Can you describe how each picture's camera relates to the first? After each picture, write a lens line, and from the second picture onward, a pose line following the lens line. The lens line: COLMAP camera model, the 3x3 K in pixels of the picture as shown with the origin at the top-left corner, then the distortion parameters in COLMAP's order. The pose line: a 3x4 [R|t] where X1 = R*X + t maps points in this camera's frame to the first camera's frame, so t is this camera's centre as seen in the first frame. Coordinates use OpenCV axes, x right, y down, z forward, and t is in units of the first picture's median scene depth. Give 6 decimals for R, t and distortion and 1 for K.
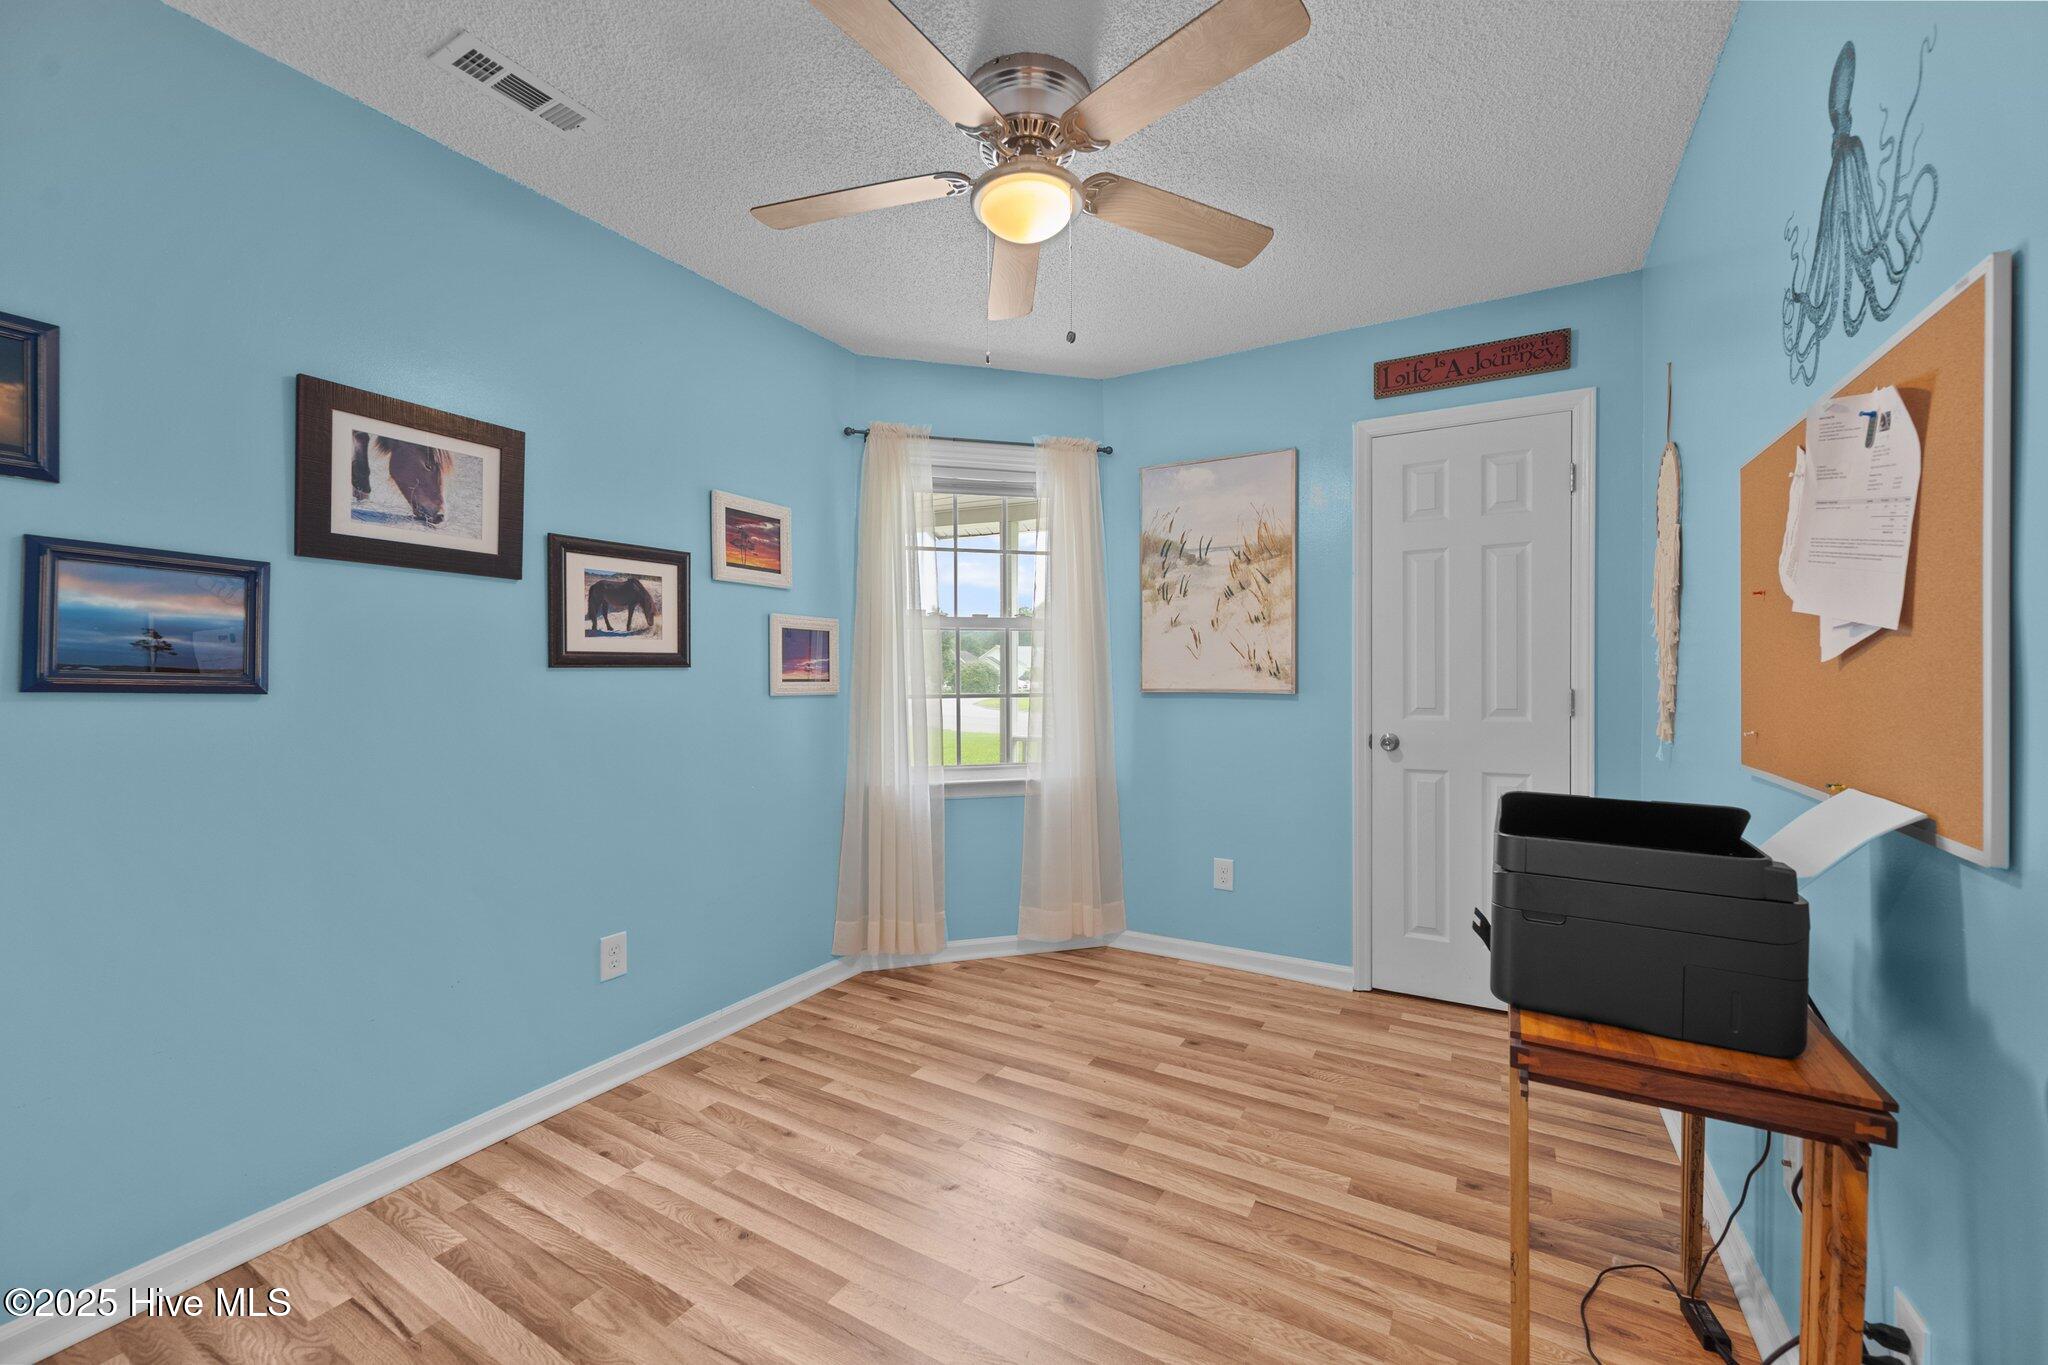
lens RADIAL K [[811.9, 0, 1028.3], [0, 811.9, 684.5], [0, 0, 1]] dist [0.001977, -0.000160]
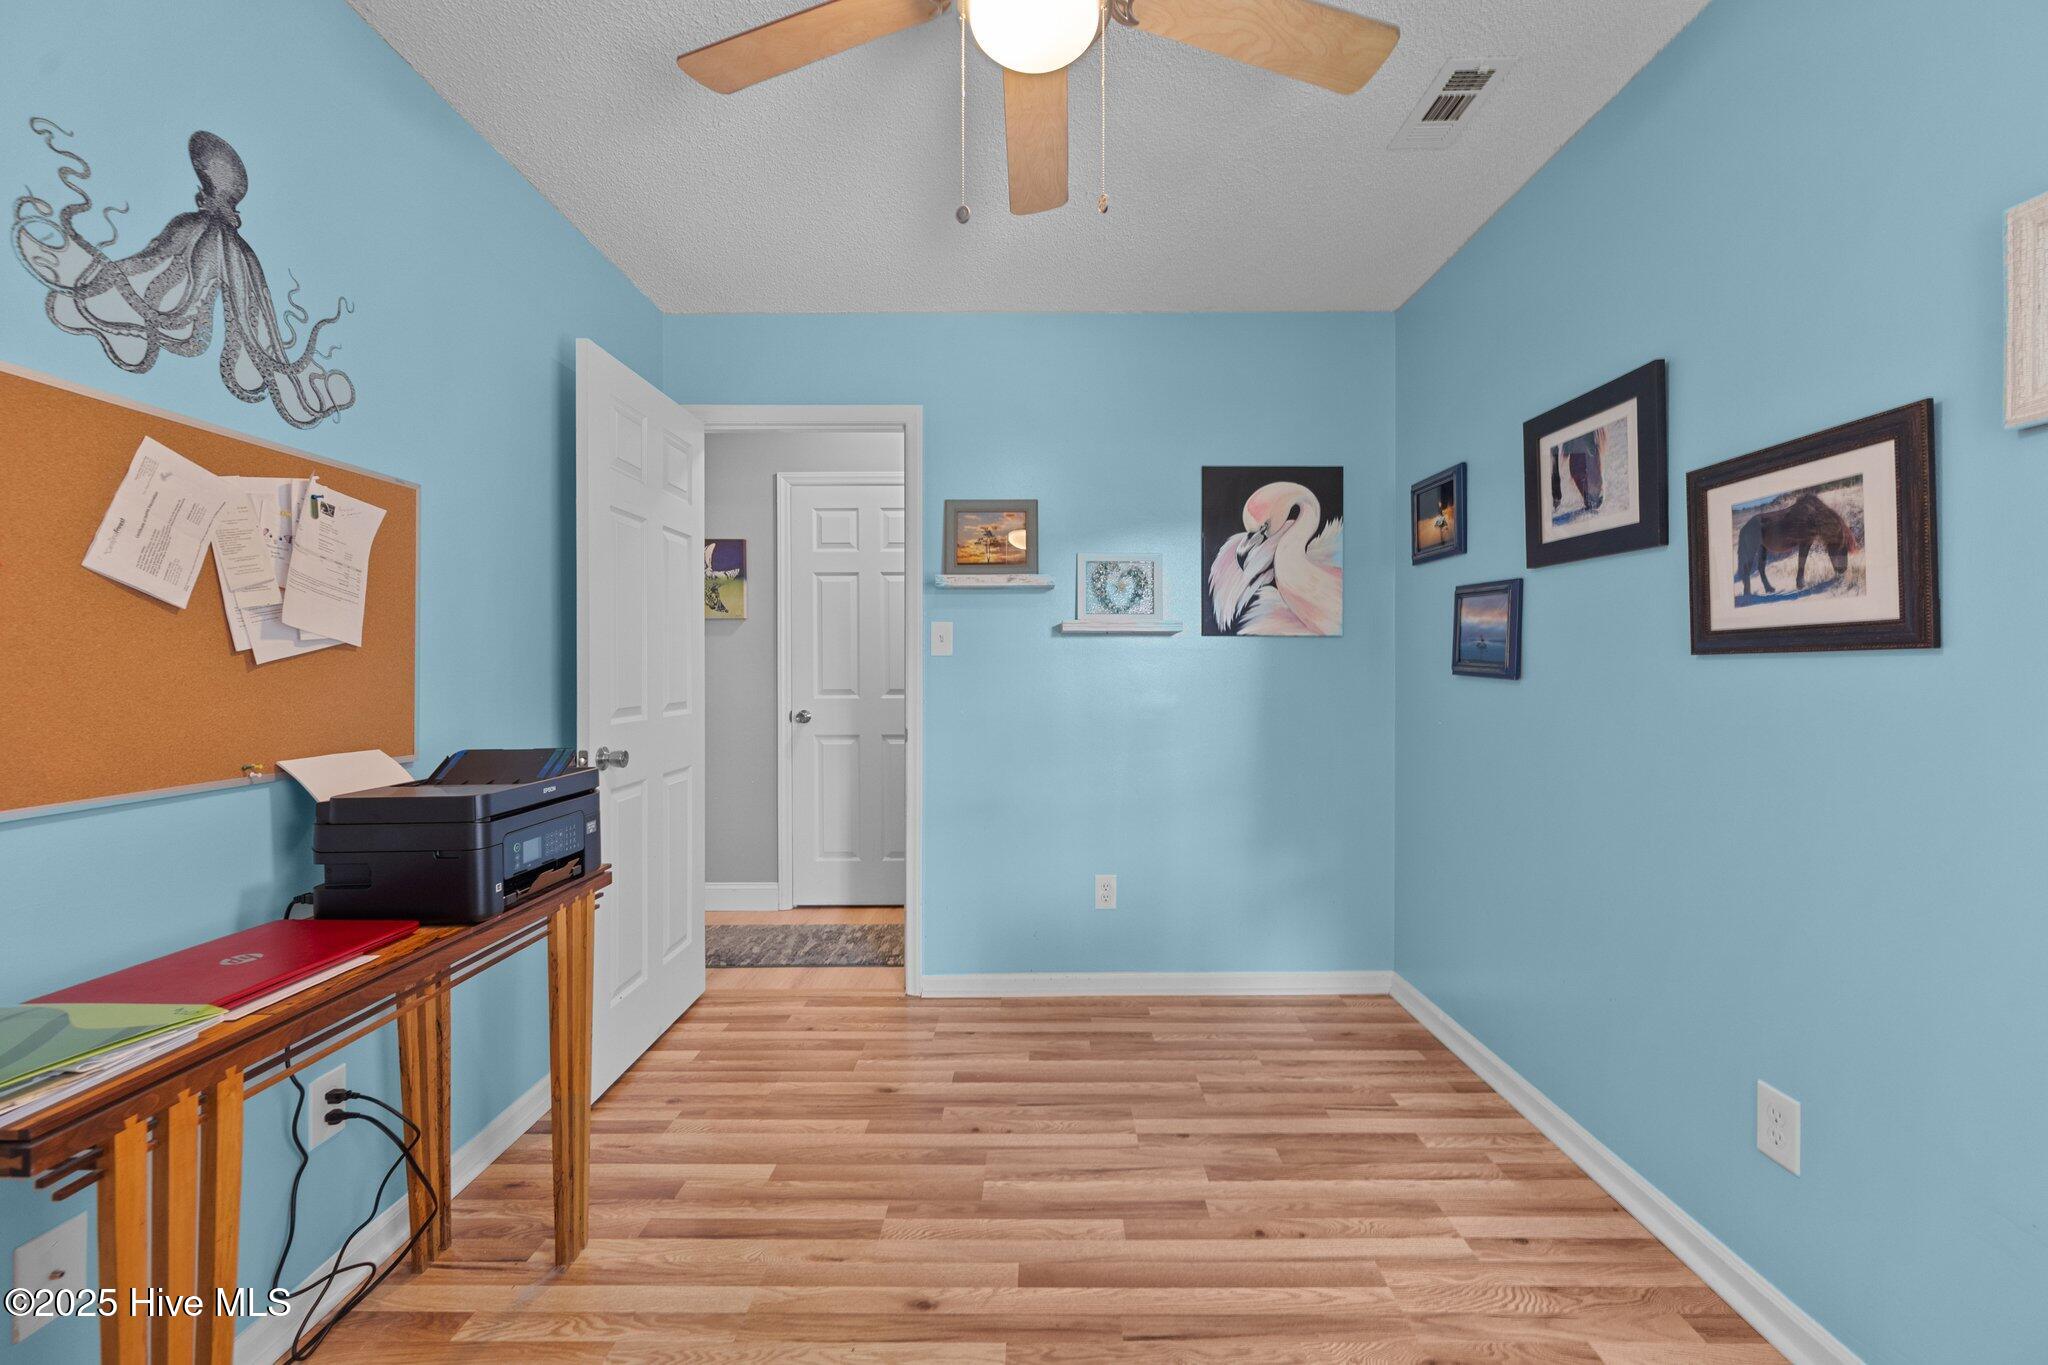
lens RADIAL K [[811.9, 0, 1033.6], [0, 811.9, 662.4], [0, 0, 1]] dist [0.001977, -0.000160]
pose [[-0.868072, 0.004323, -0.496419, 0.268480], [0.001288, 0.999978, 0.006456, -0.017305], [0.496436, 0.004965, -0.868059, 1.219607]]
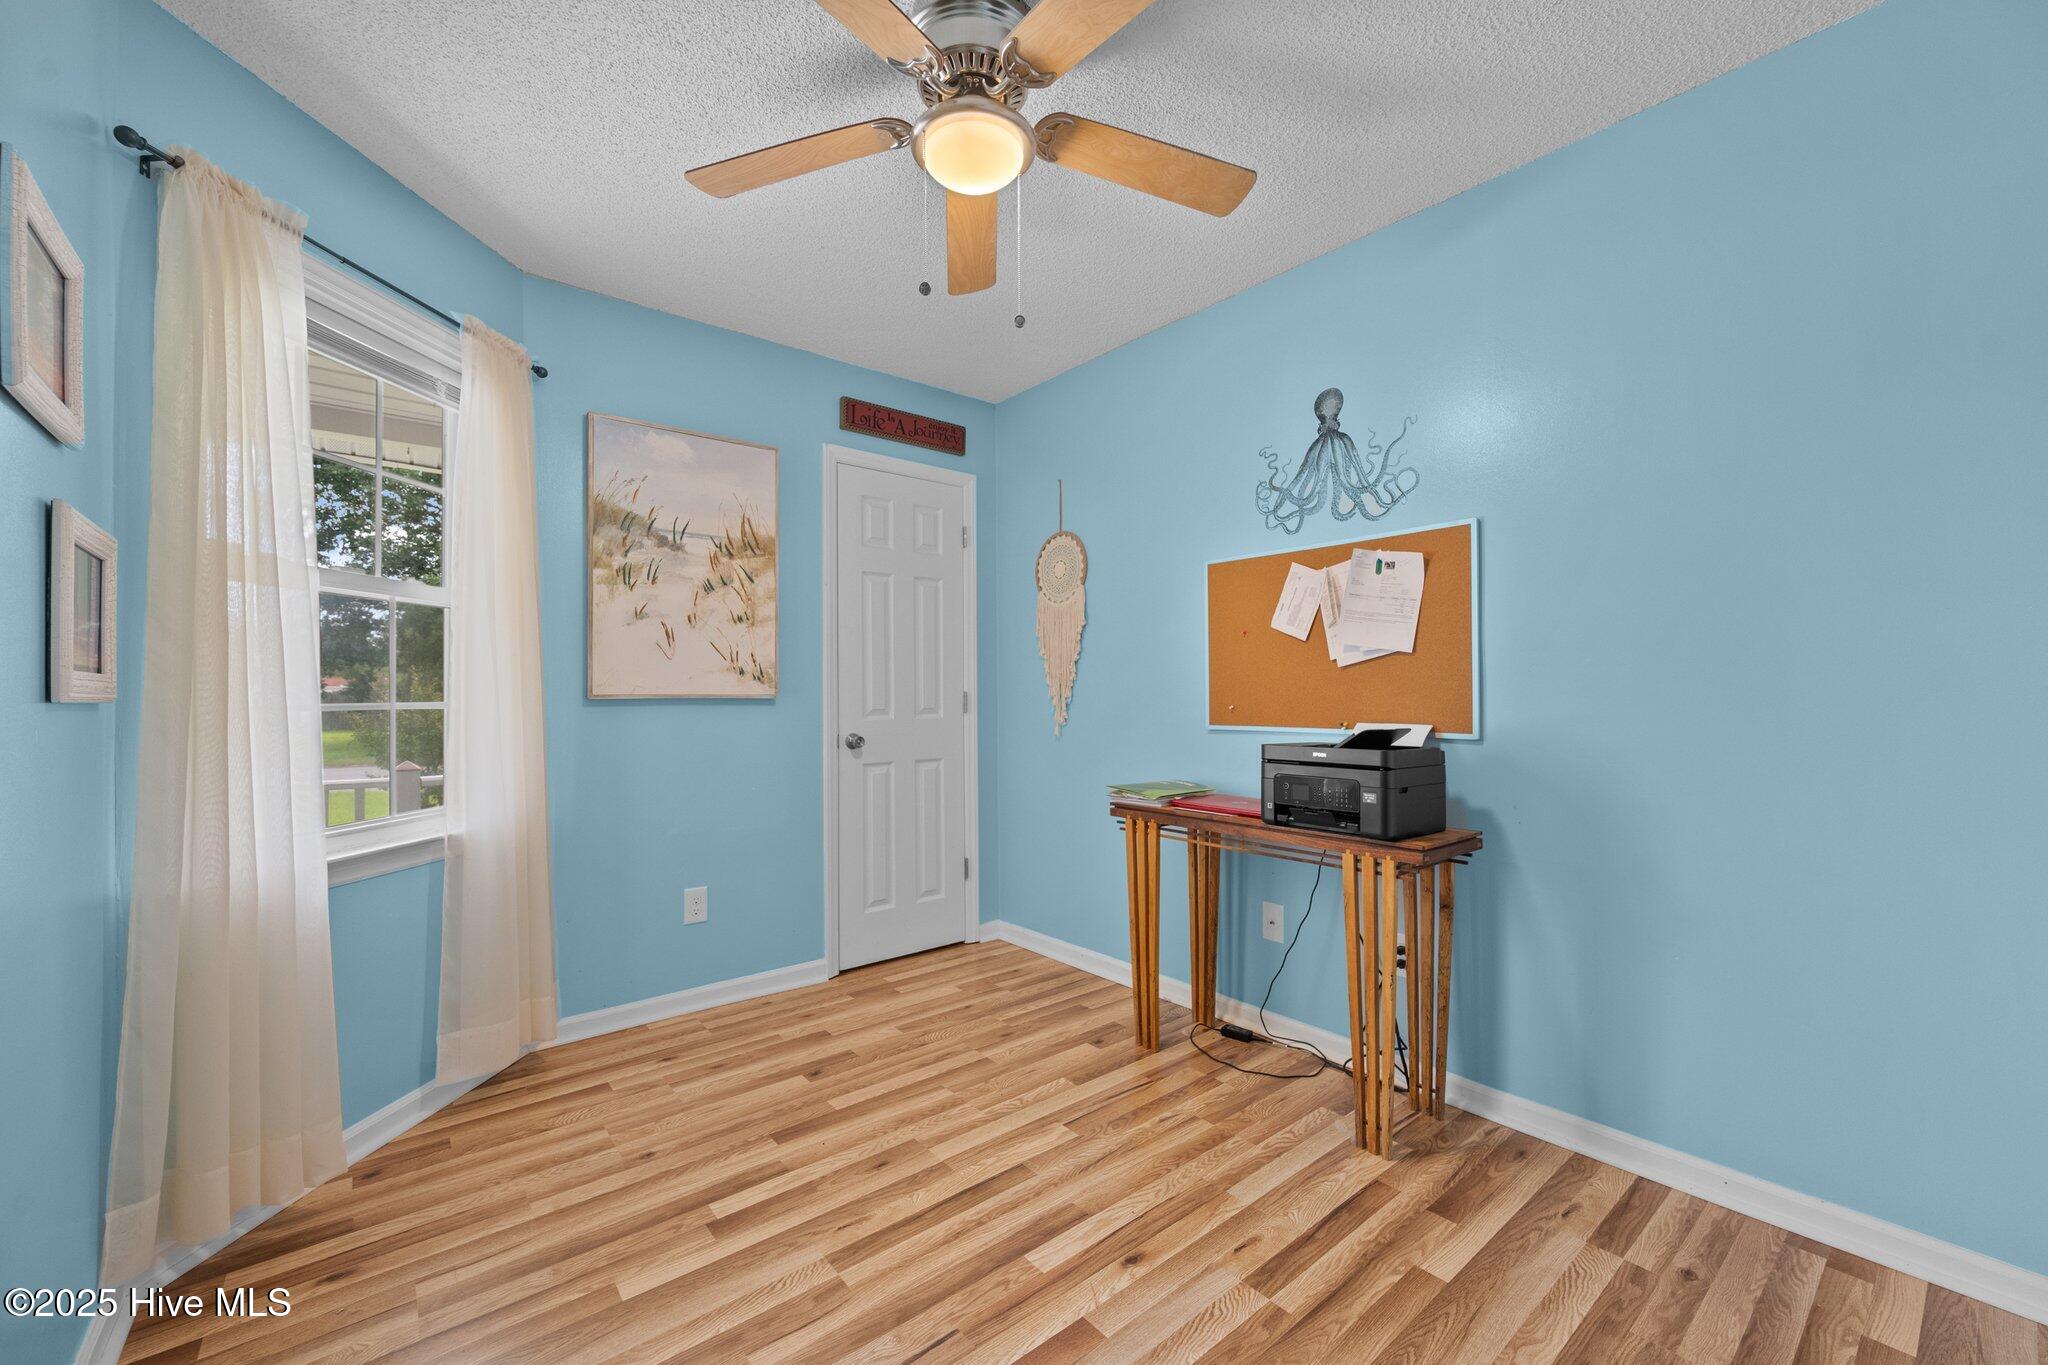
lens RADIAL K [[811.9, 0, 1031.9], [0, 811.9, 685.9], [0, 0, 1]] dist [0.001977, -0.000160]
pose [[0.347171, 0.012148, 0.937723, -0.623614], [0.013832, 0.999741, -0.018073, 0.023500], [-0.937700, 0.019245, 0.346913, 0.473734]]
